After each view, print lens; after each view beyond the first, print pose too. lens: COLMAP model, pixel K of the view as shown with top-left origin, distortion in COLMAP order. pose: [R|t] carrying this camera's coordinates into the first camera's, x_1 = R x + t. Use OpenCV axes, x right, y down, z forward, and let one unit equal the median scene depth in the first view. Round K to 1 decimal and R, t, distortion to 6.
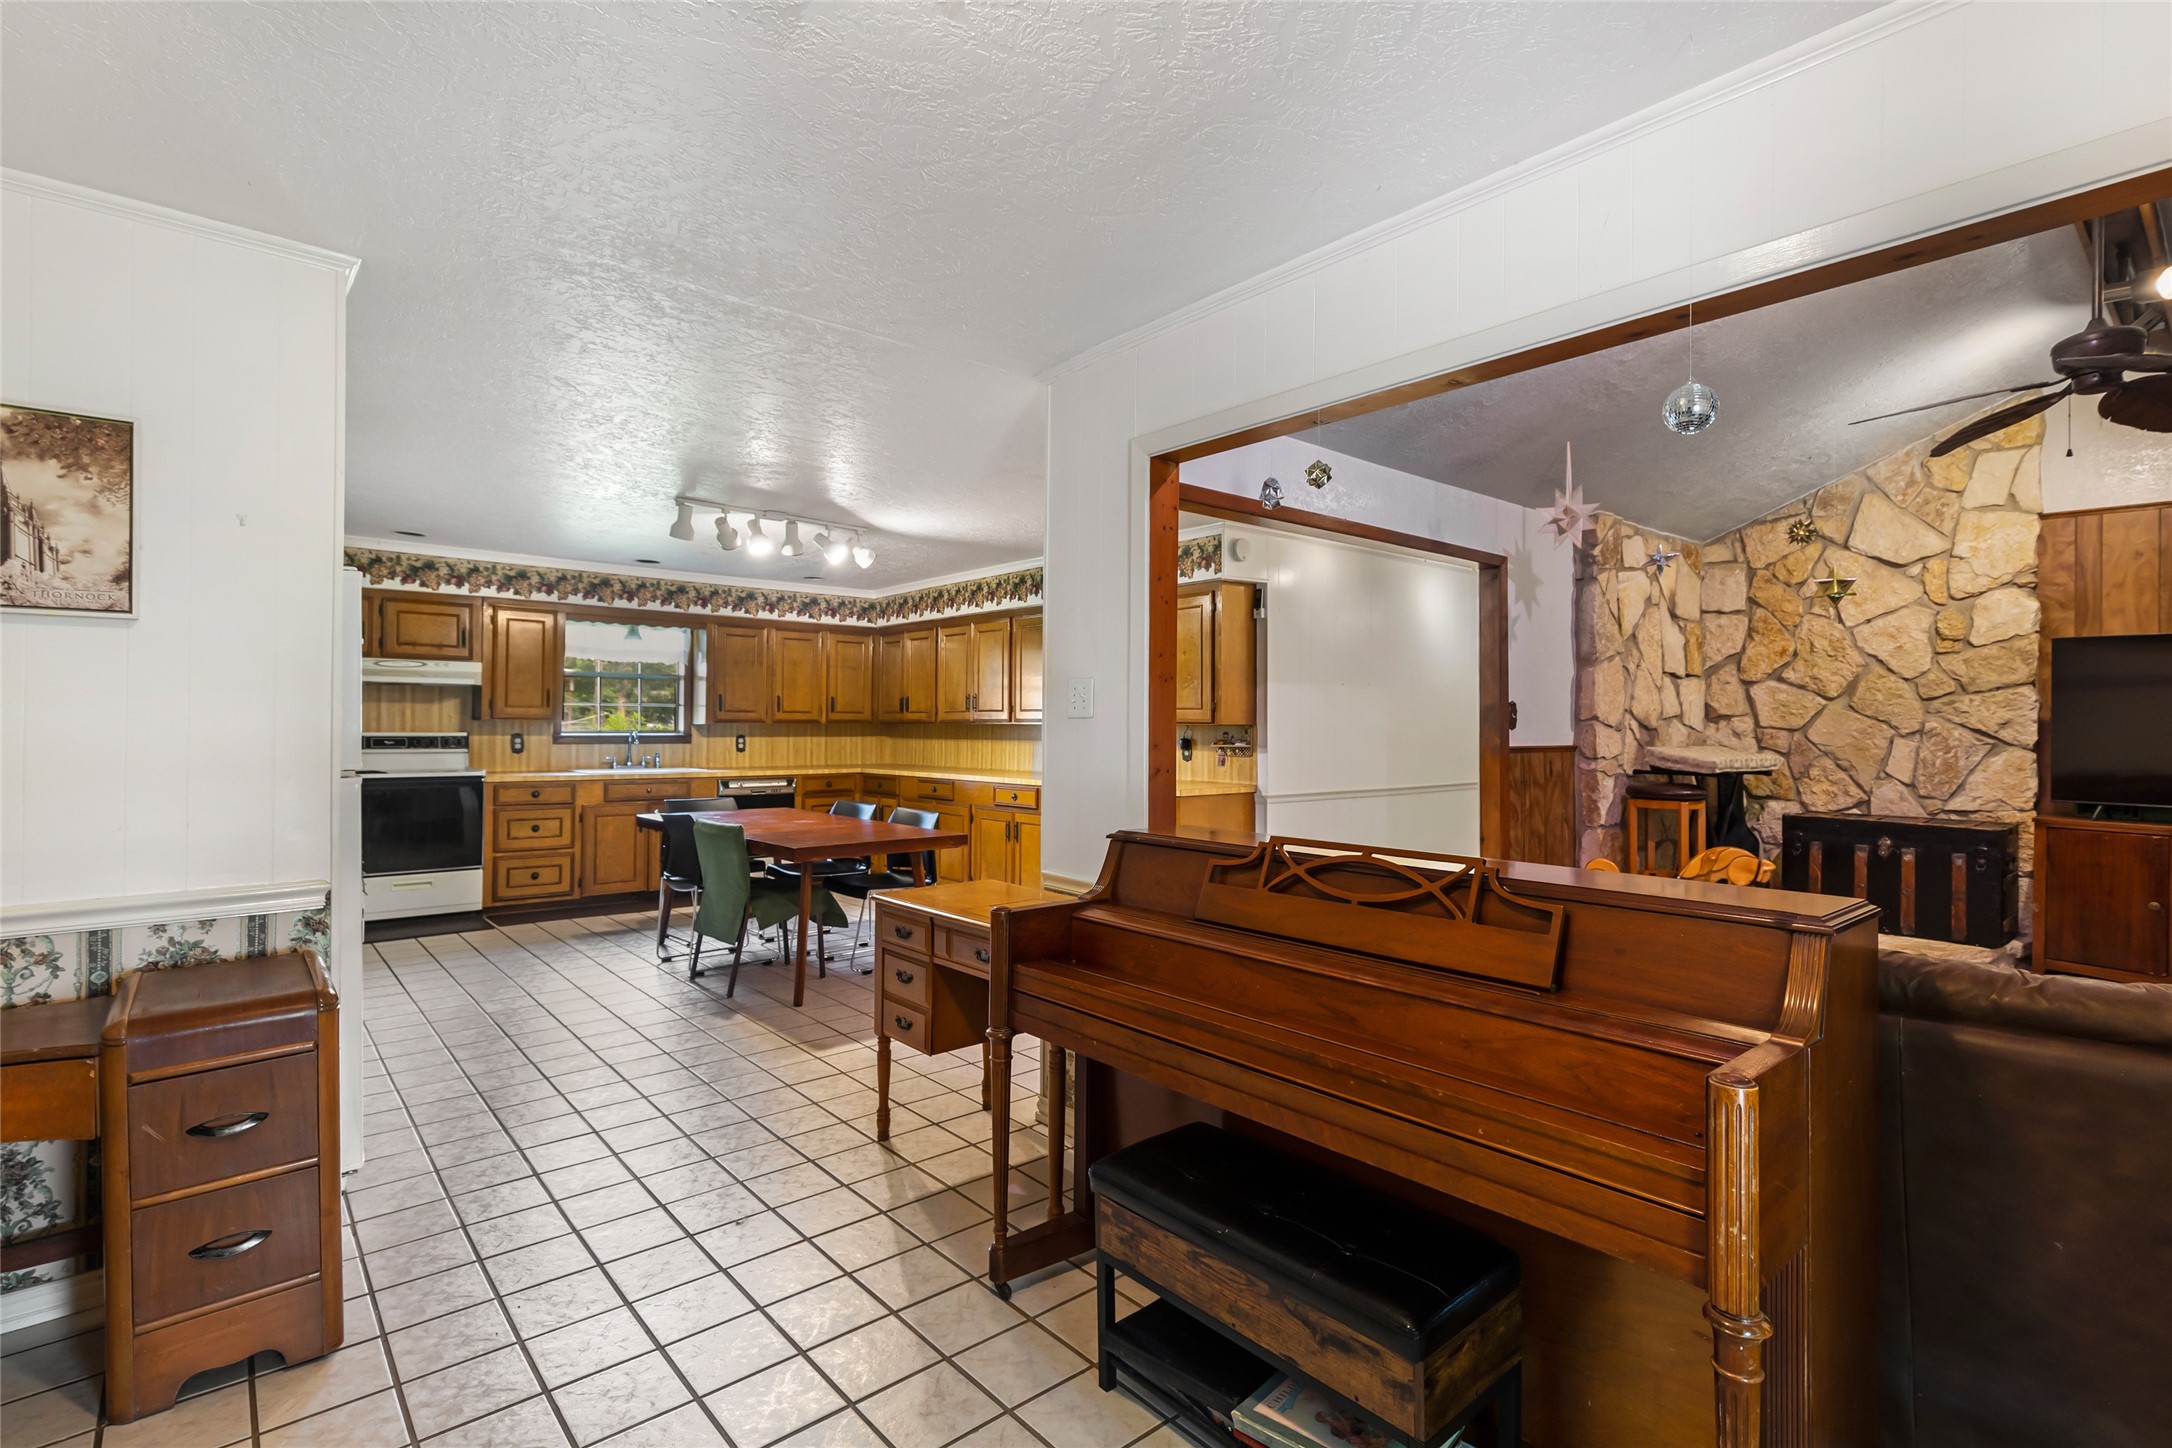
lens RADIAL K [[986.3, 0, 1050.1], [0, 986.3, 707.3], [0, 0, 1]] dist [-0.006084, -0.000444]
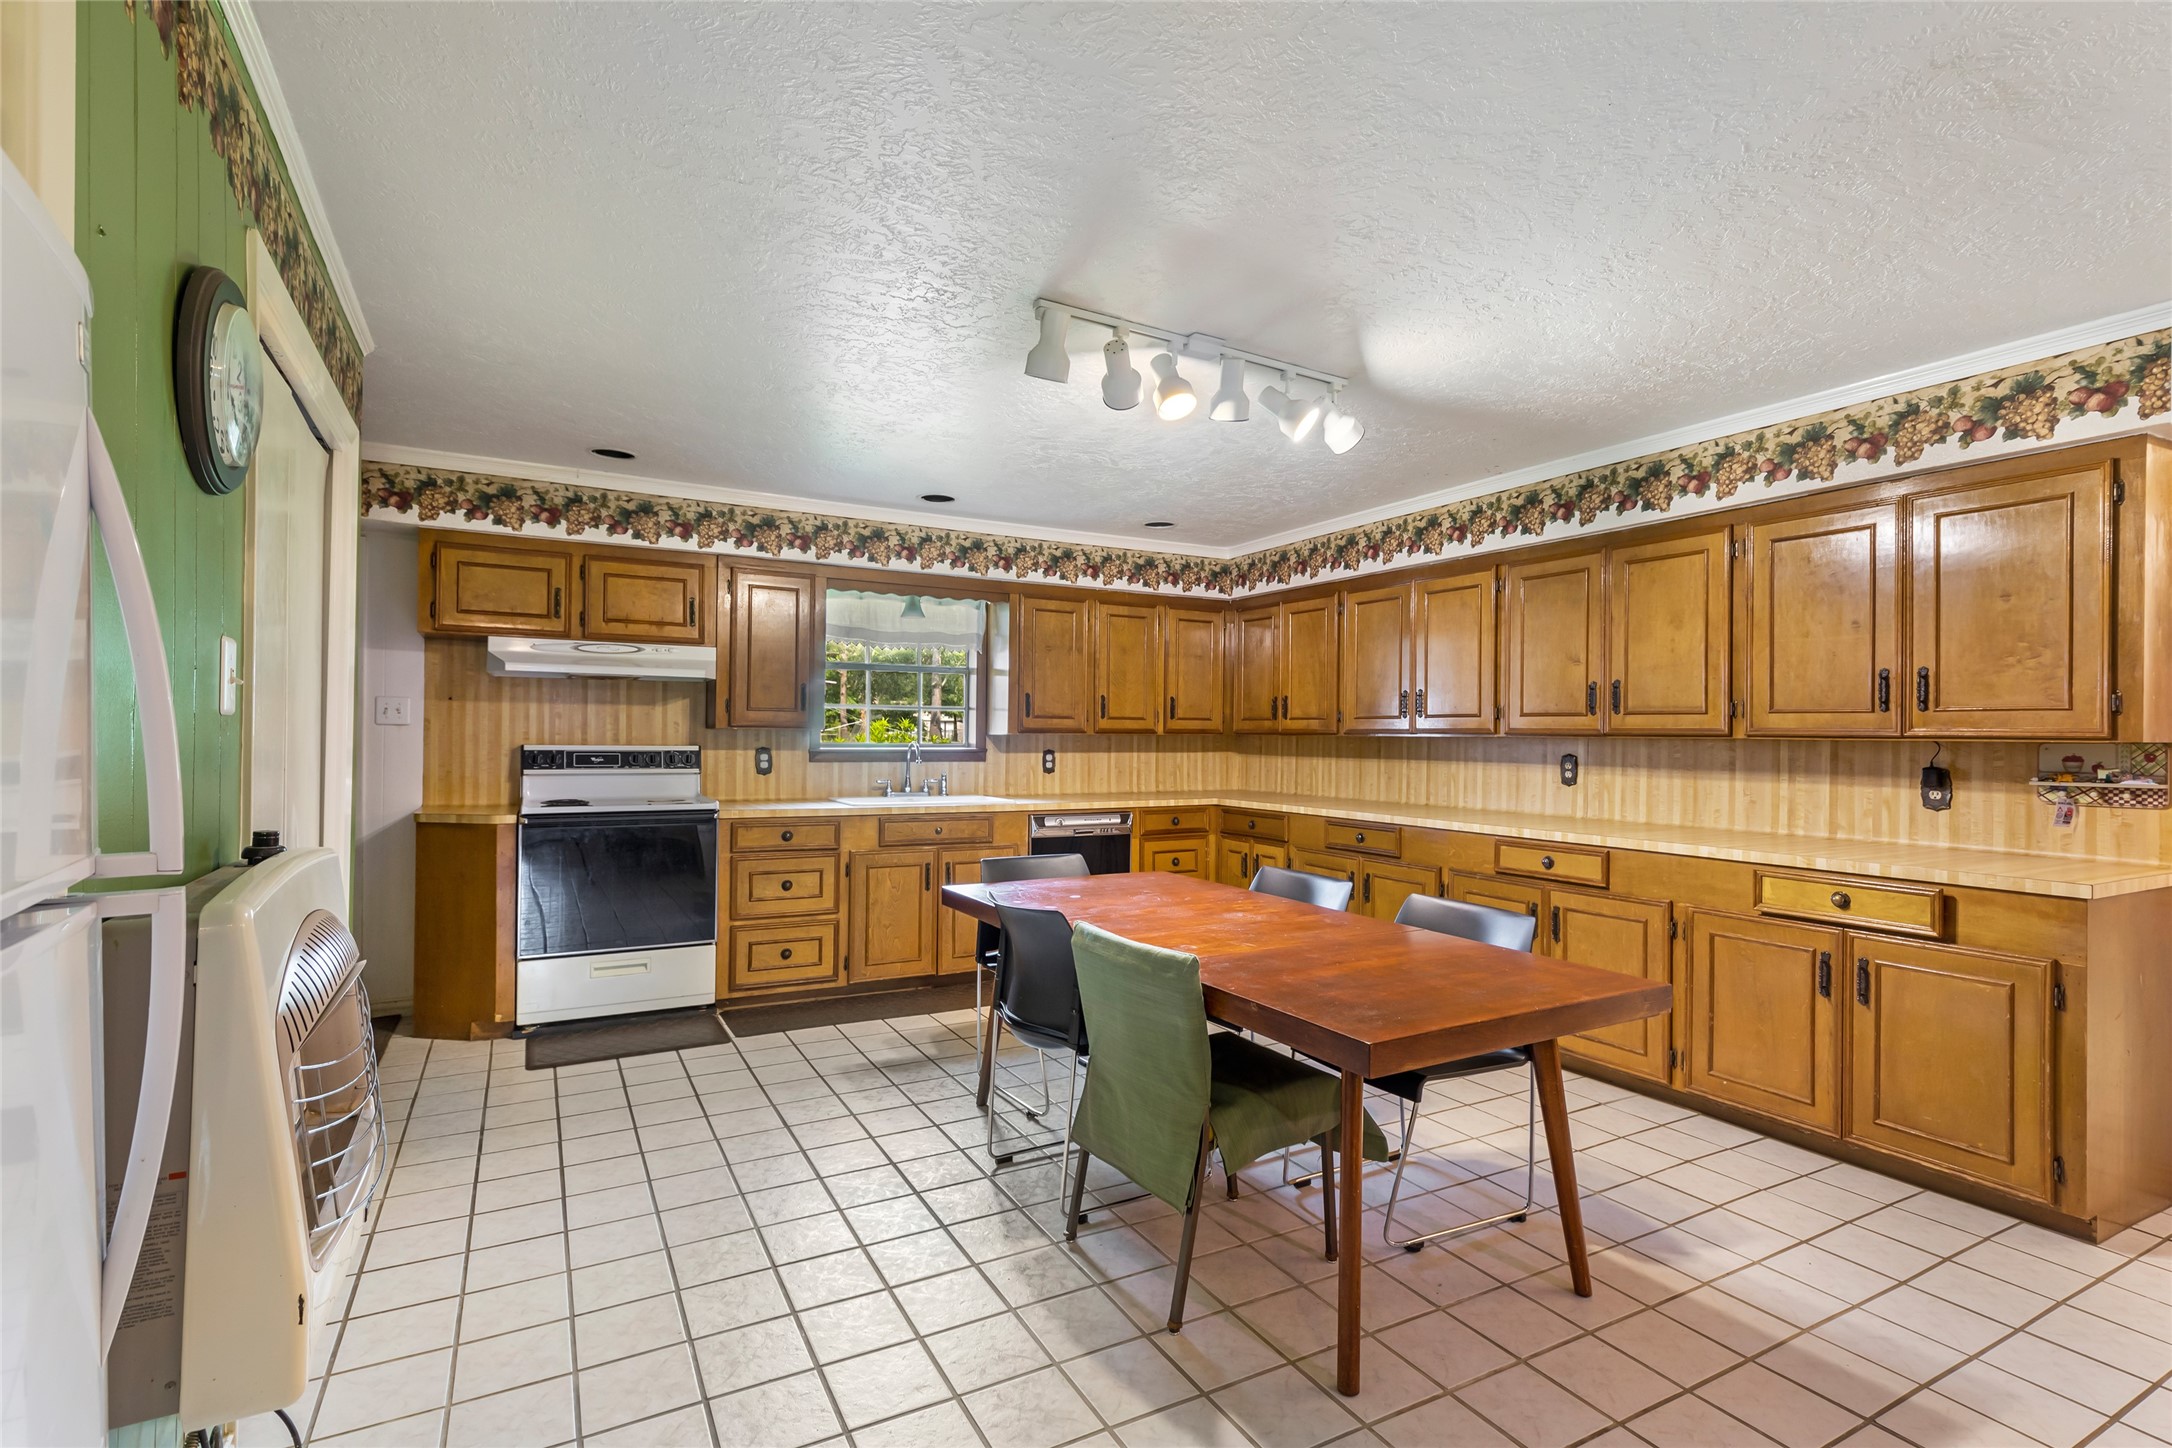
lens RADIAL K [[986.3, 0, 1088.5], [0, 986.3, 717.9], [0, 0, 1]] dist [-0.006084, -0.000444]
pose [[0.982998, 0.000658, -0.183612, -0.192508], [-0.000220, 0.999997, 0.002407, 0.003652], [0.183614, -0.002326, 0.982996, 0.368492]]
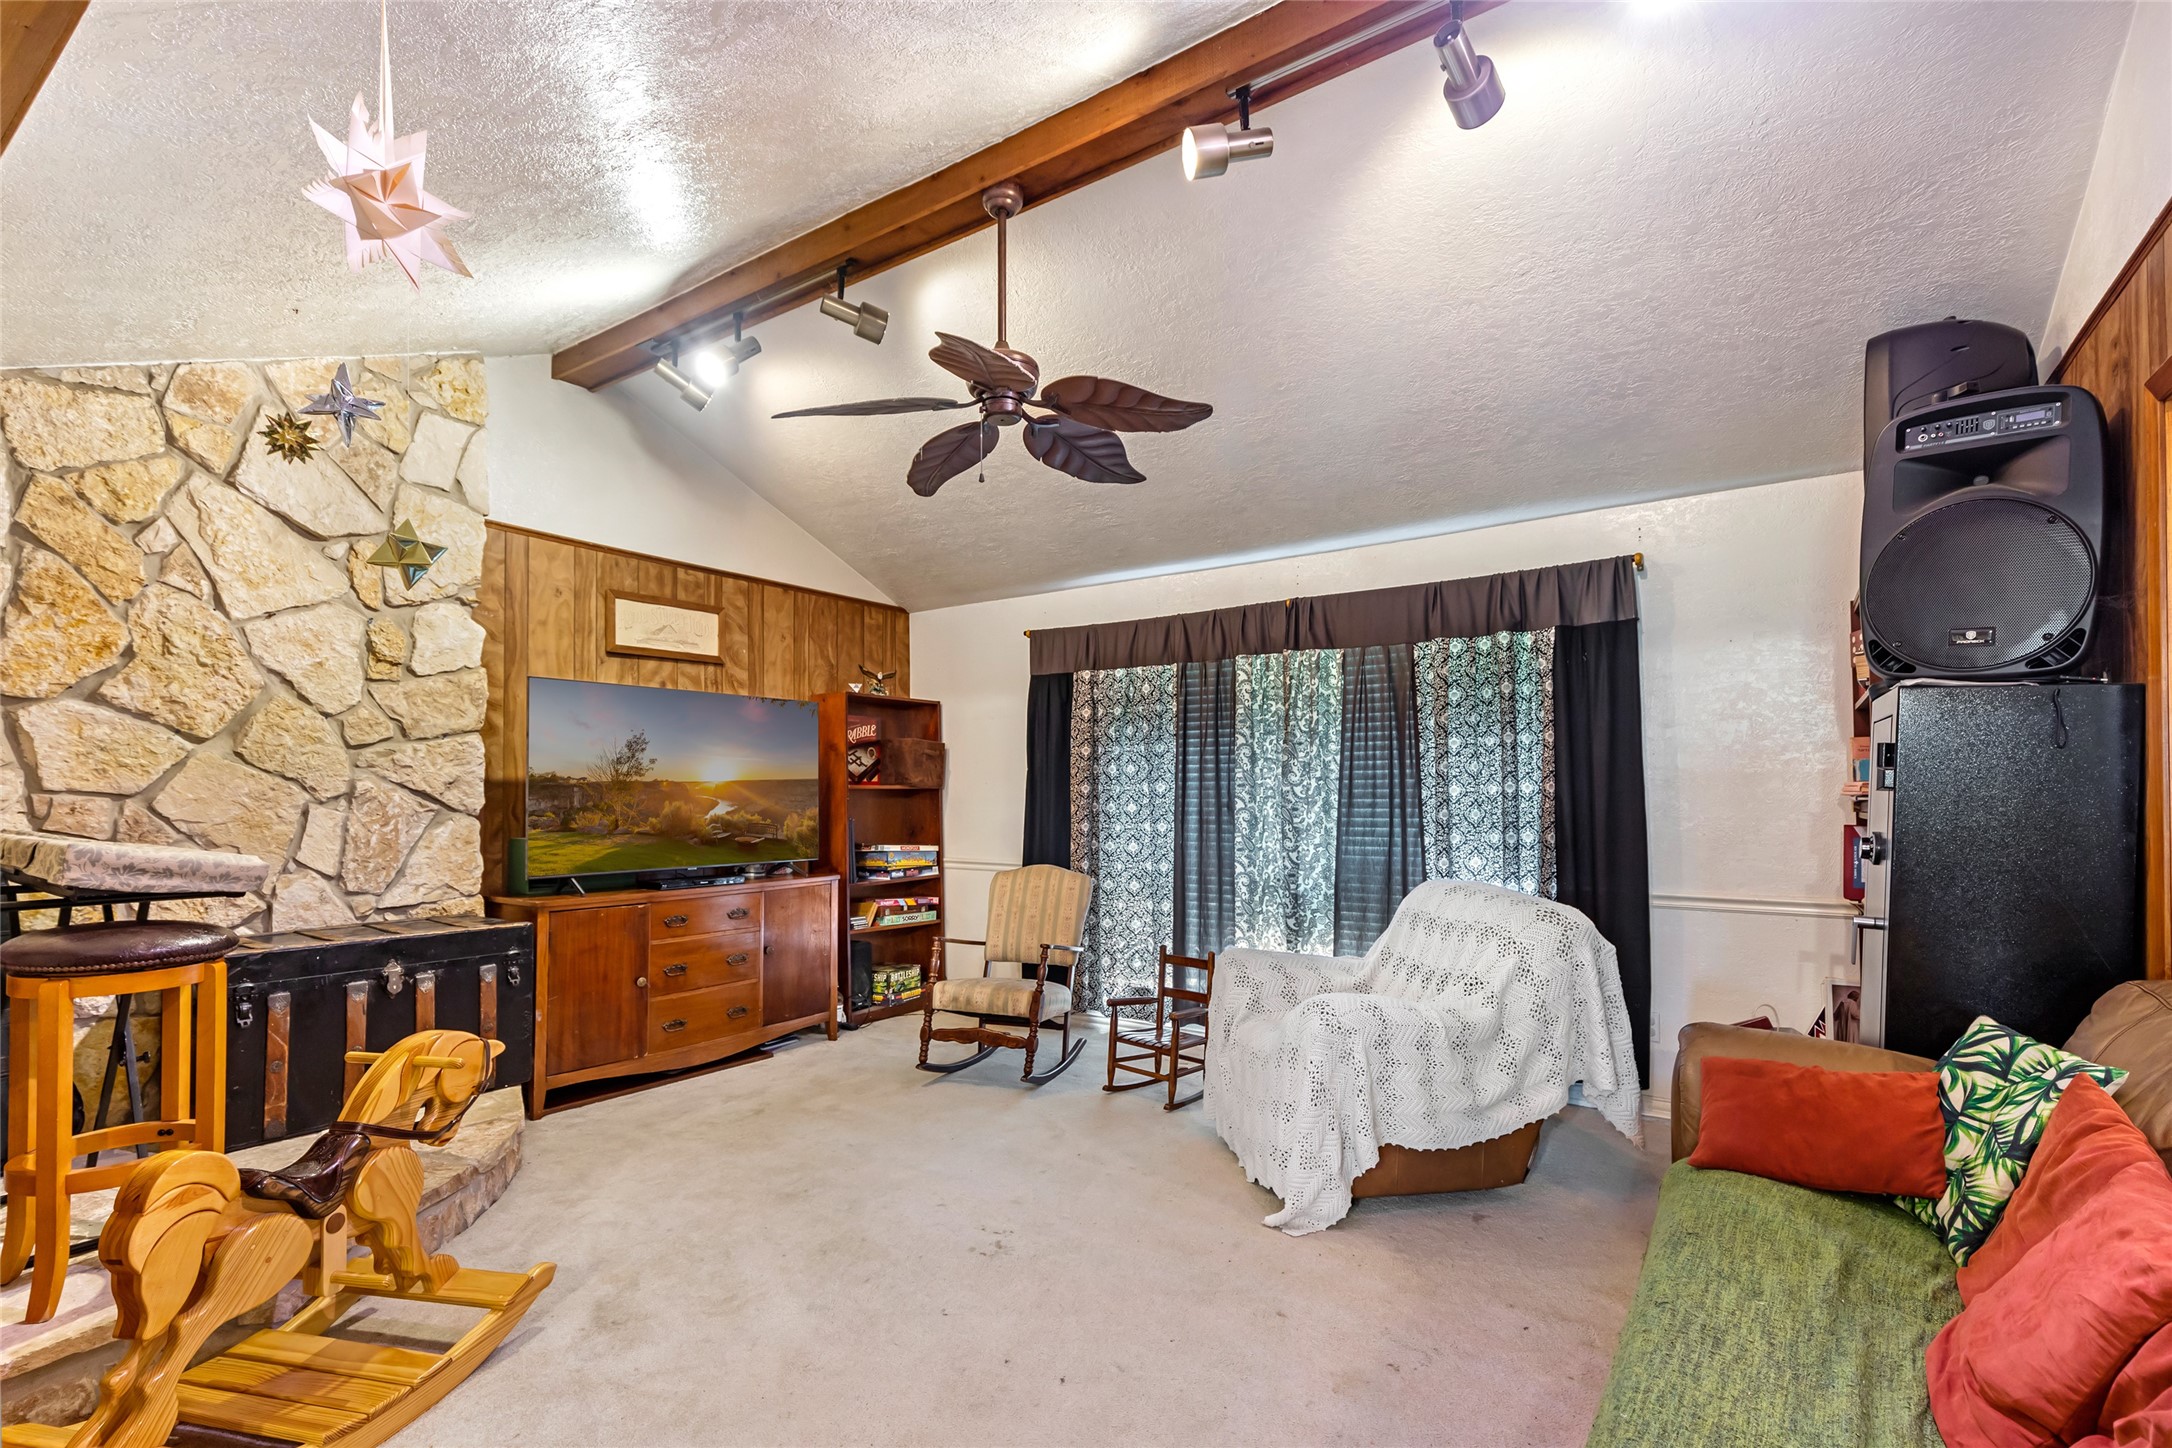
lens RADIAL K [[986.3, 0, 1102.4], [0, 986.3, 776.8], [0, 0, 1]] dist [-0.006084, -0.000444]
pose [[-0.301854, -0.000115, 0.953354, 0.077690], [-0.017956, 0.999823, -0.005565, 0.005394], [-0.953185, -0.018798, -0.301803, 0.554962]]
